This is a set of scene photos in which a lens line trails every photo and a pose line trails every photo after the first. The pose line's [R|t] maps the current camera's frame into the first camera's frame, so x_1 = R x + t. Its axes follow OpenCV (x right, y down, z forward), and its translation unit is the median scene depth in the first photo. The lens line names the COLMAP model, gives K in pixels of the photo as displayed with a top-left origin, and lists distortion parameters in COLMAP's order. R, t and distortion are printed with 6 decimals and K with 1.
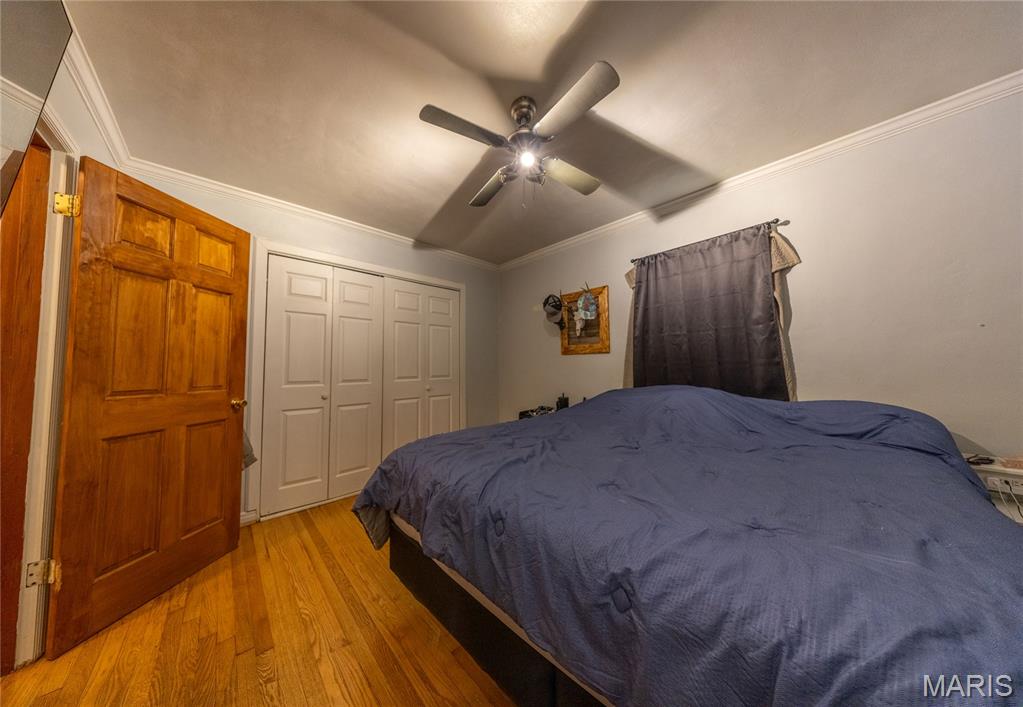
lens RADIAL K [[305.3, 0, 511.5], [0, 305.3, 353.5], [0, 0, 1]] dist [0.001535, 0.000038]
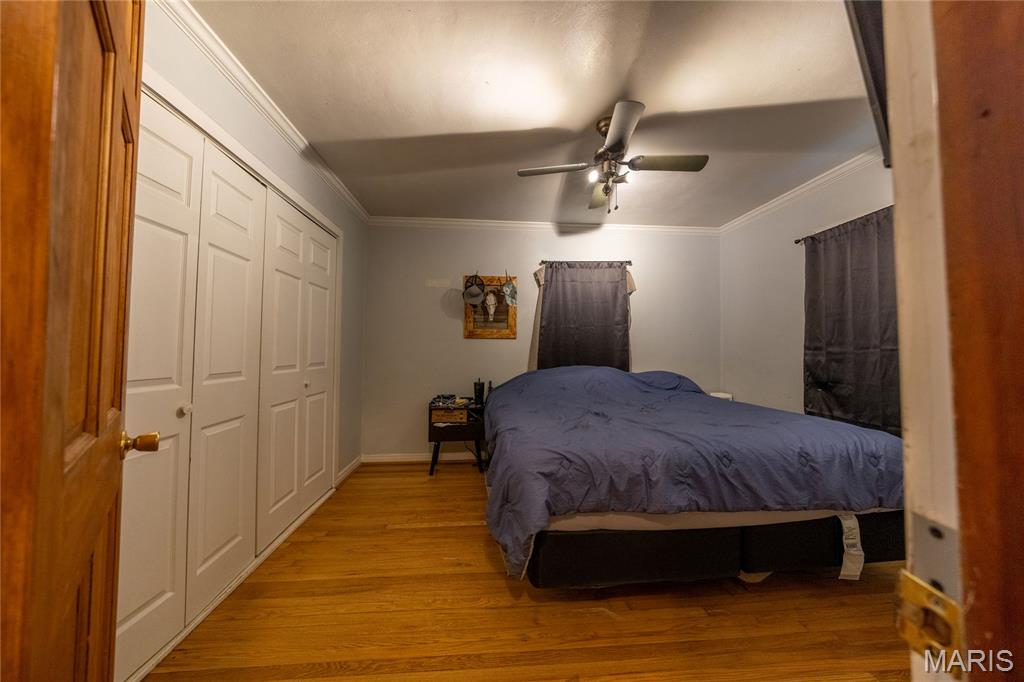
lens RADIAL K [[335.1, 0, 512.0], [0, 335.1, 341.0], [0, 0, 1]] dist [0.000742, -0.000016]
pose [[0.616901, 0.033028, 0.786348, -0.673253], [-0.042621, 0.999055, -0.008525, 0.017551], [-0.785886, -0.028256, 0.617725, 0.287029]]
